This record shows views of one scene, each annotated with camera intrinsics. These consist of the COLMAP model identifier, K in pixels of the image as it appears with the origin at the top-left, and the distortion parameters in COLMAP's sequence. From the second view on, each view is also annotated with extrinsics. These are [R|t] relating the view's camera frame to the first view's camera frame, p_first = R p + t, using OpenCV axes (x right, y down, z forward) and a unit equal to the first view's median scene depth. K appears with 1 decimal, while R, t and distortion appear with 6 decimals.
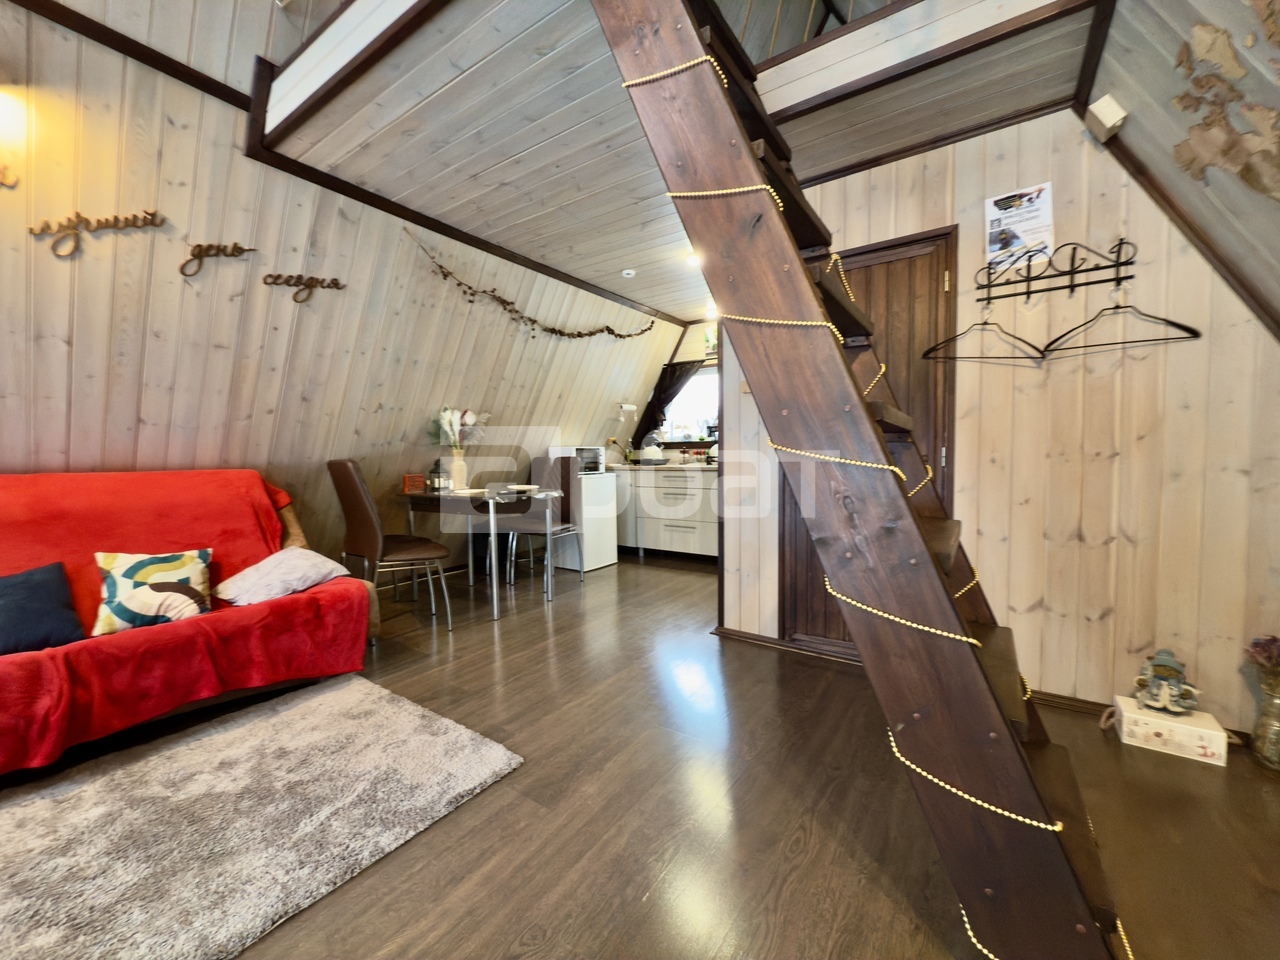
lens RADIAL K [[507.7, 0, 637.1], [0, 507.7, 480.8], [0, 0, 1]] dist [0.000361, -0.000364]
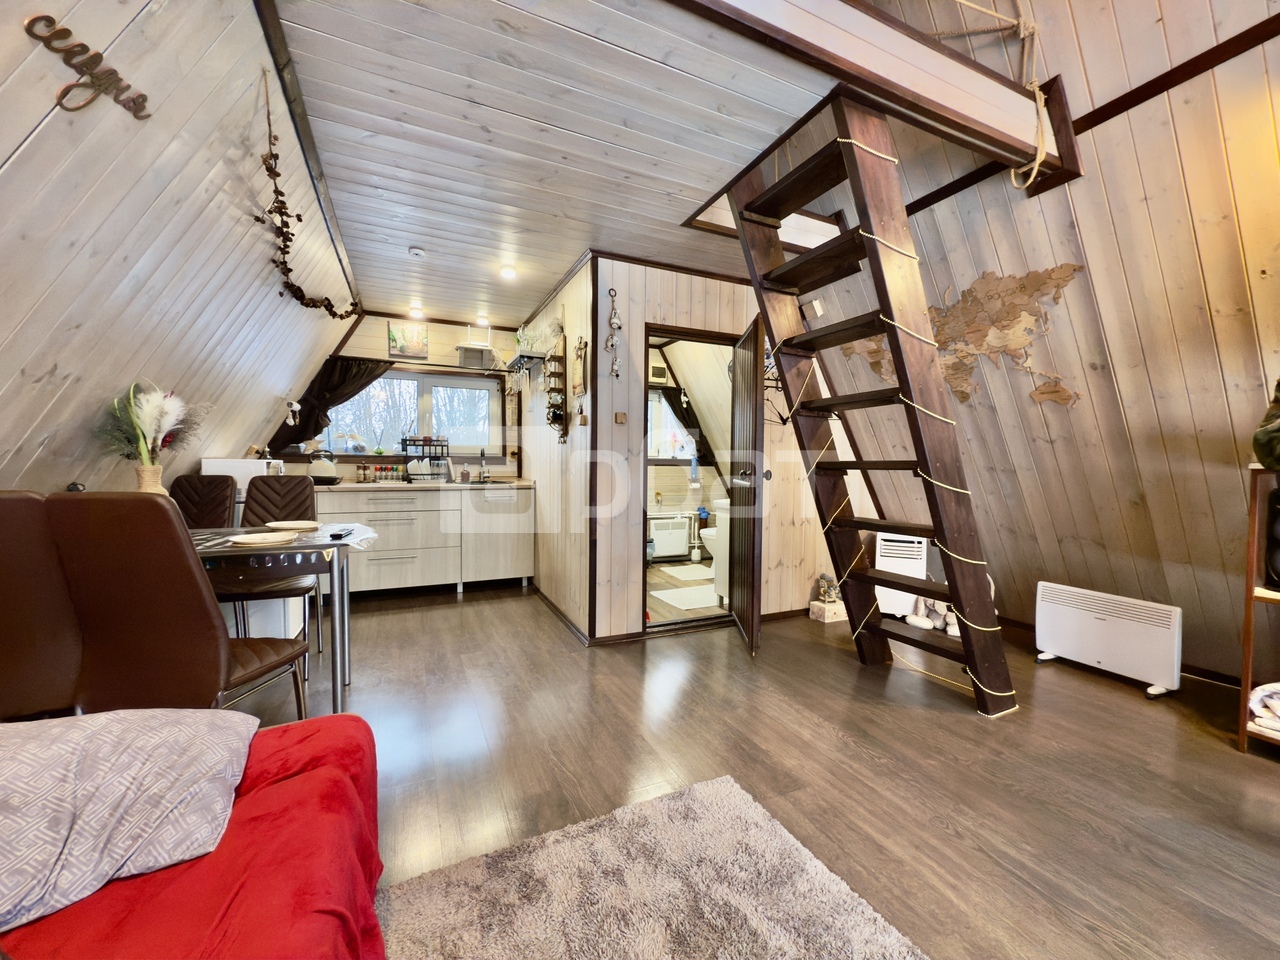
lens RADIAL K [[507.7, 0, 637.1], [0, 507.7, 480.8], [0, 0, 1]] dist [0.000361, -0.000364]
pose [[0.509063, -0.010180, 0.860669, -0.429685], [0.027052, 0.999625, -0.004178, -0.022196], [-0.860304, 0.025410, 0.509148, 0.223501]]
